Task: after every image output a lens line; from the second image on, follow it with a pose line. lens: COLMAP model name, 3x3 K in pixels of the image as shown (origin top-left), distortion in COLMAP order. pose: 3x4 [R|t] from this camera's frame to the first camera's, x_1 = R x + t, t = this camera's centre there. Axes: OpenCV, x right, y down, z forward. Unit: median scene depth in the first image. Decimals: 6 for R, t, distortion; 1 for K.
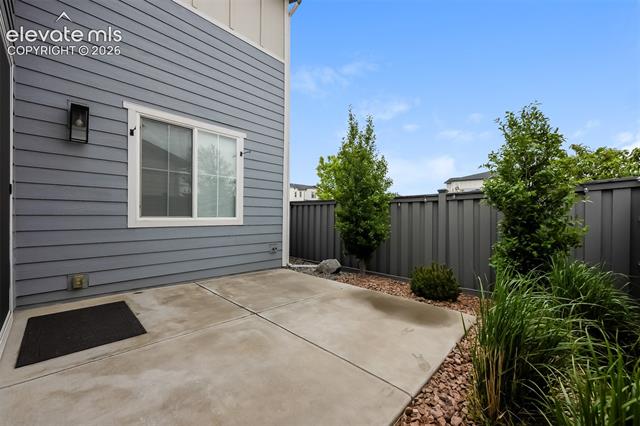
lens RADIAL K [[251.7, 0, 320.5], [0, 251.7, 214.9], [0, 0, 1]] dist [-0.000602, -0.000055]
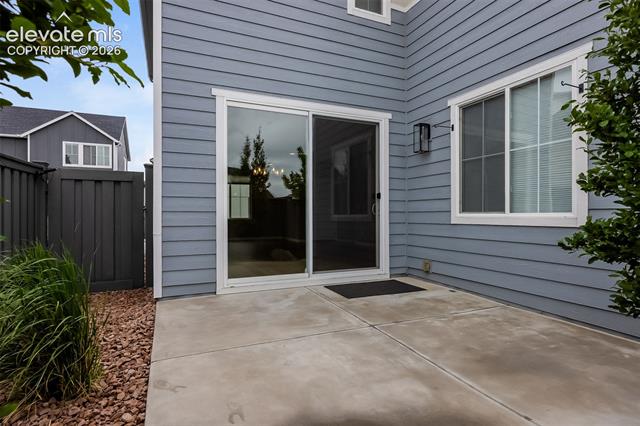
lens RADIAL K [[329.9, 0, 320.0], [0, 329.9, 213.0], [0, 0, 1]] dist [0.001804, 0.000347]
pose [[-0.359047, -0.016181, -0.933179, 0.654564], [-0.007050, 0.999868, -0.014624, 0.031721], [0.933293, 0.001328, -0.359114, 0.988798]]
